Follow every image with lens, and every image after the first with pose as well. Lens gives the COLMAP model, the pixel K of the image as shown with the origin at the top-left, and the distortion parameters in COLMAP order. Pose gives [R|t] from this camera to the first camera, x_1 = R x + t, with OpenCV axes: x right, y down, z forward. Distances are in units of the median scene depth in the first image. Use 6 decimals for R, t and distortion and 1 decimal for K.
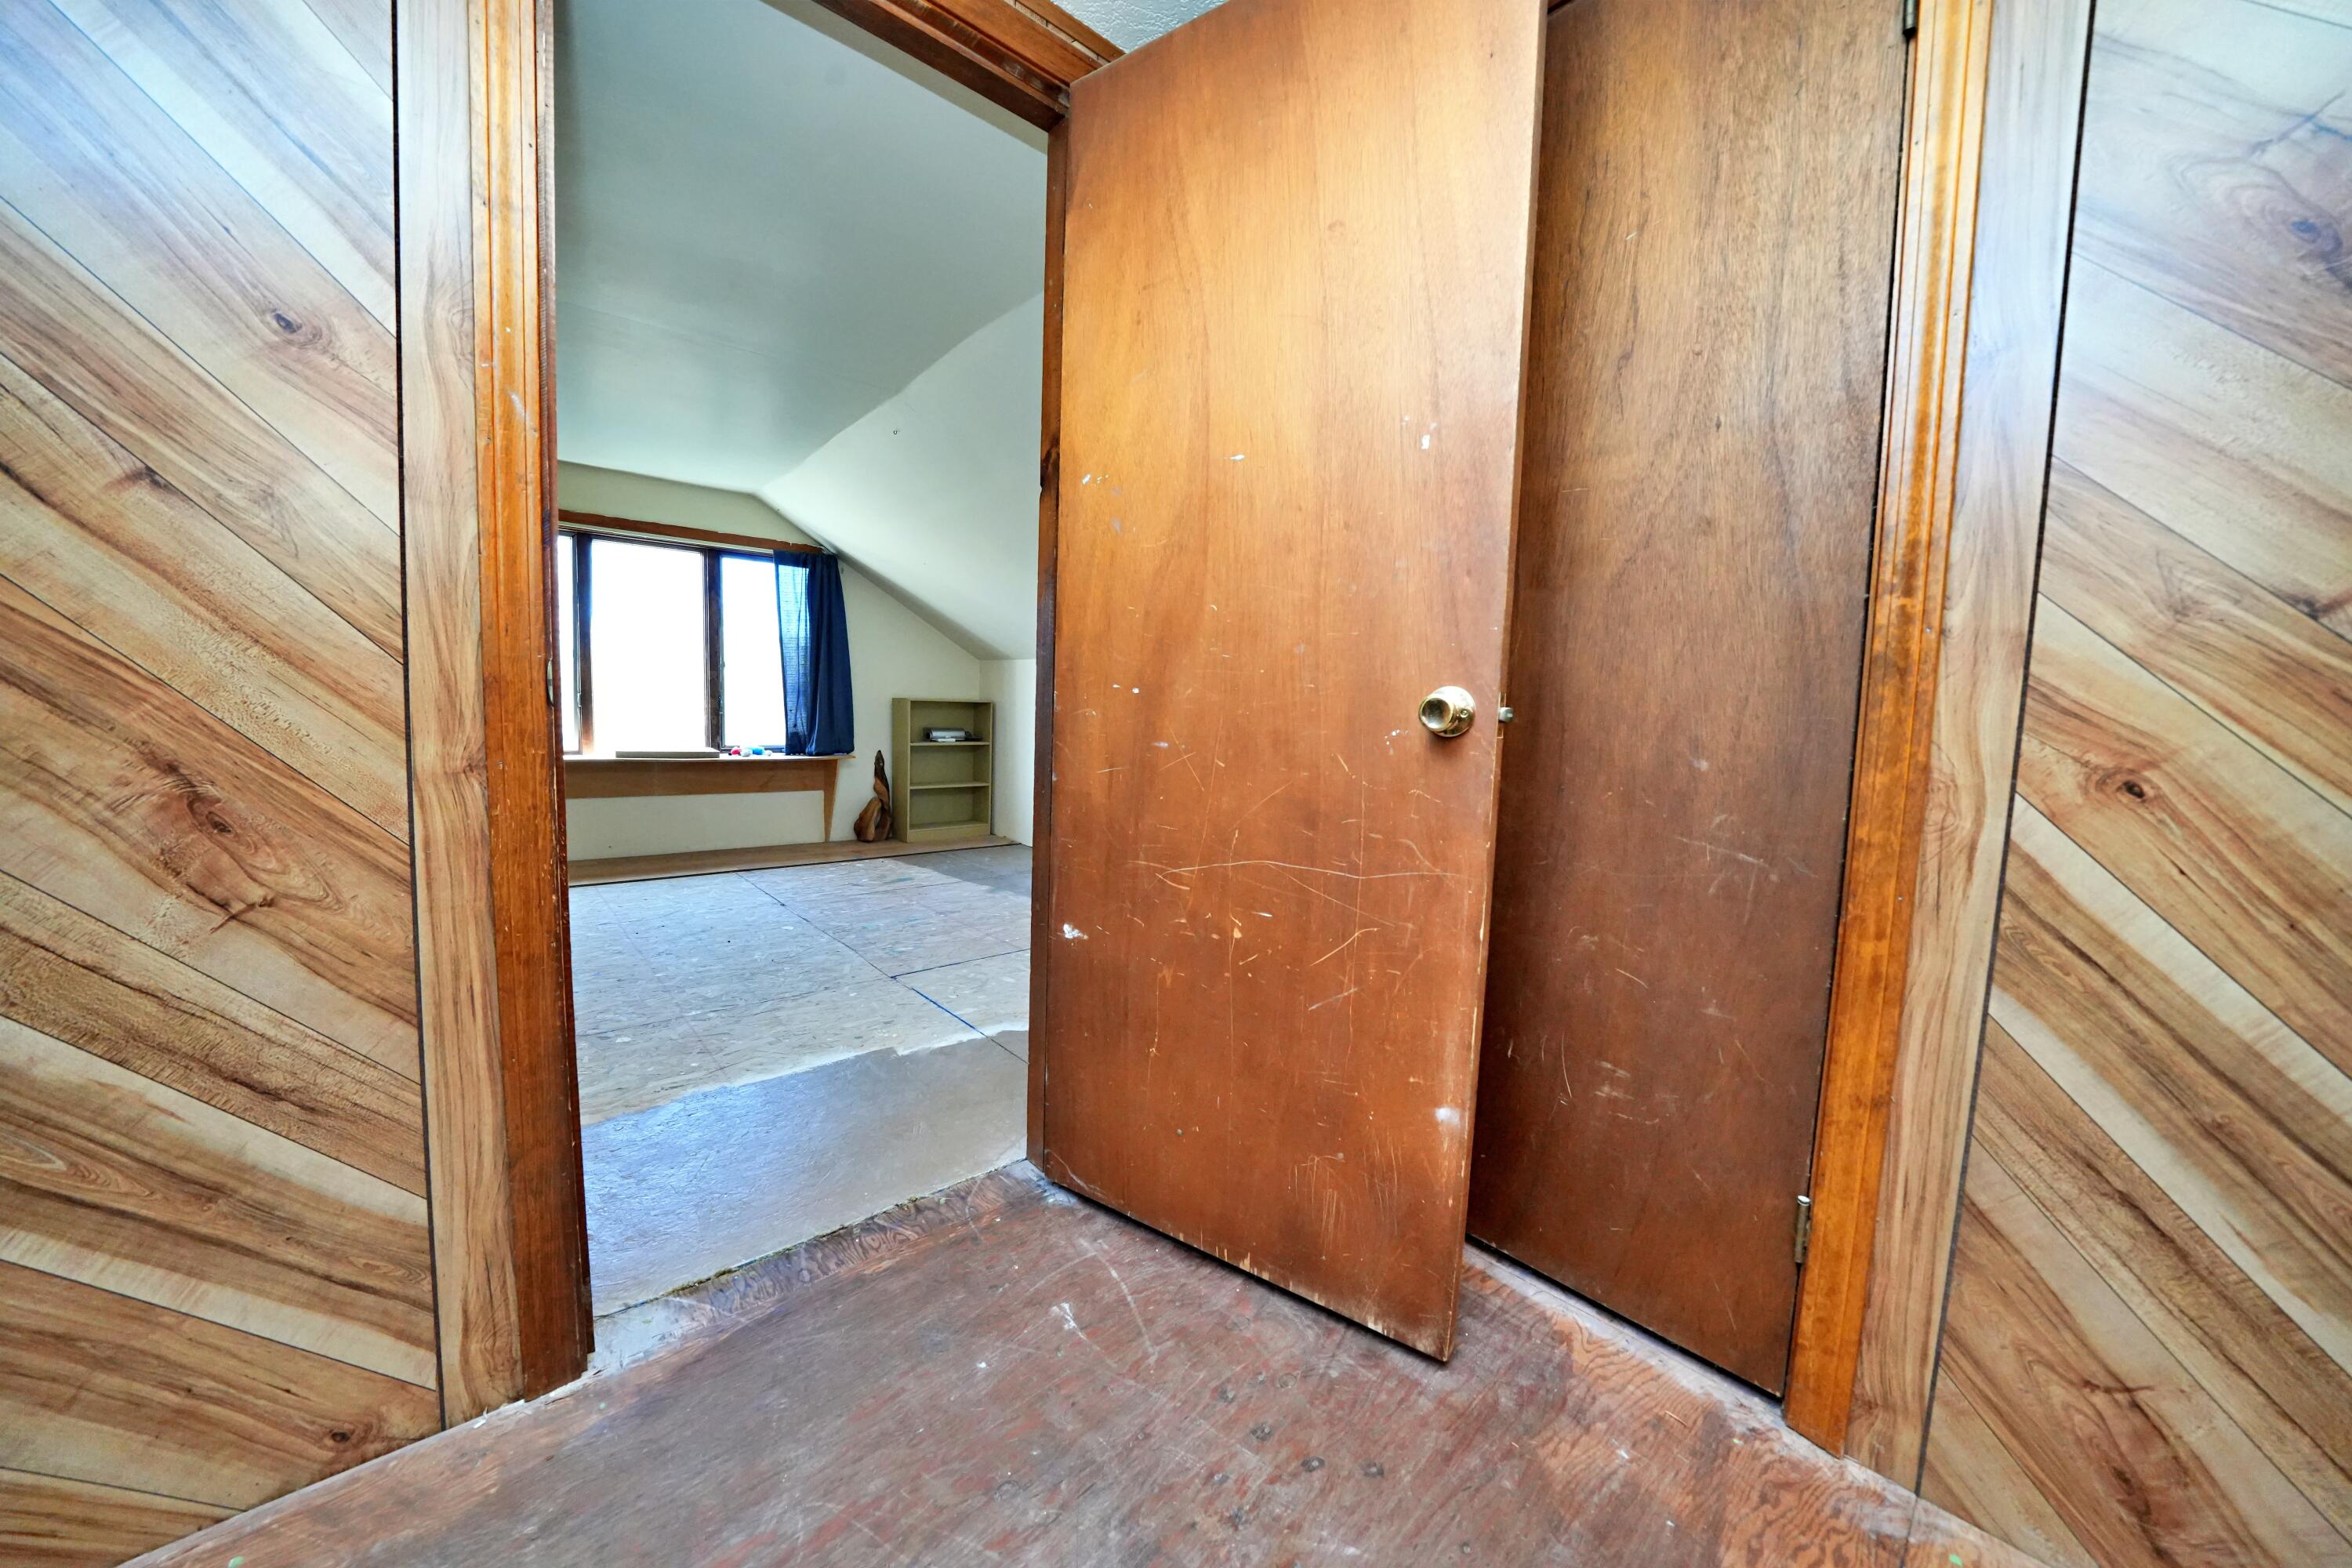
lens RADIAL K [[834.5, 0, 1173.0], [0, 834.5, 774.3], [0, 0, 1]] dist [-0.024957, 0.003797]
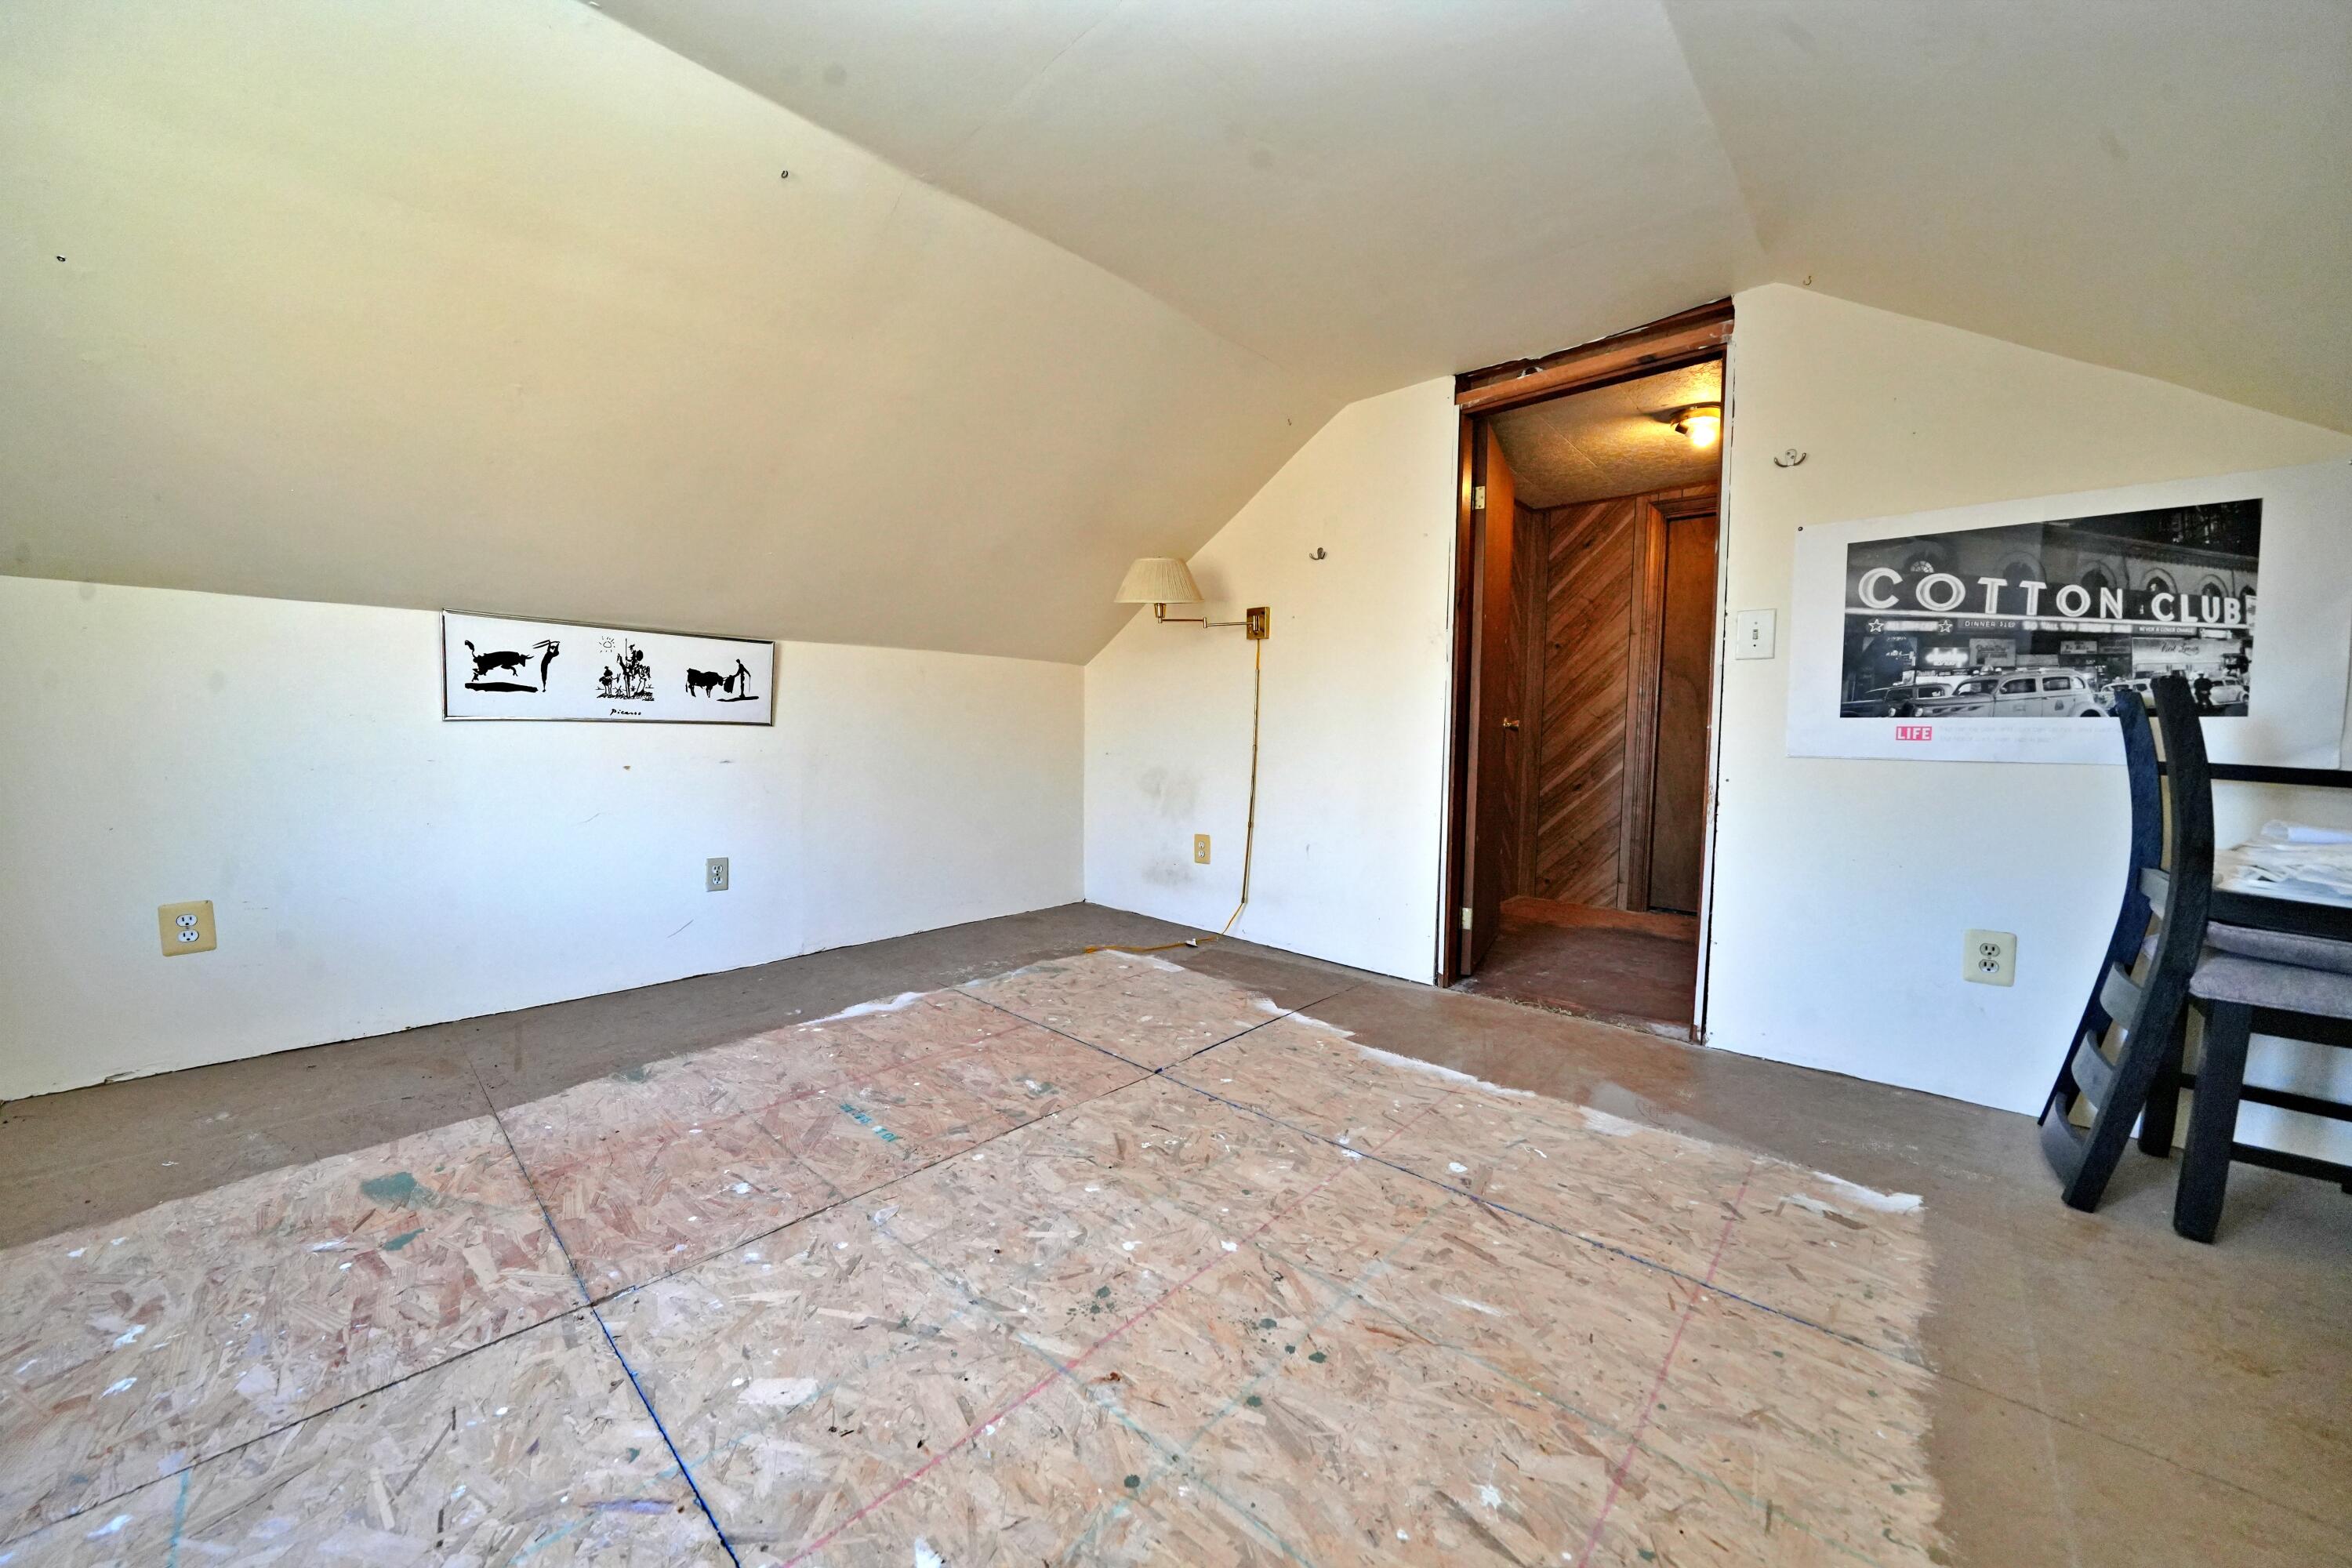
lens RADIAL K [[834.5, 0, 1173.0], [0, 834.5, 774.3], [0, 0, 1]] dist [-0.024957, 0.003797]
pose [[-0.101485, -0.090102, 0.990748, -1.116973], [0.065189, 0.993147, 0.096998, -0.111457], [-0.992699, 0.074430, -0.094916, 1.063859]]
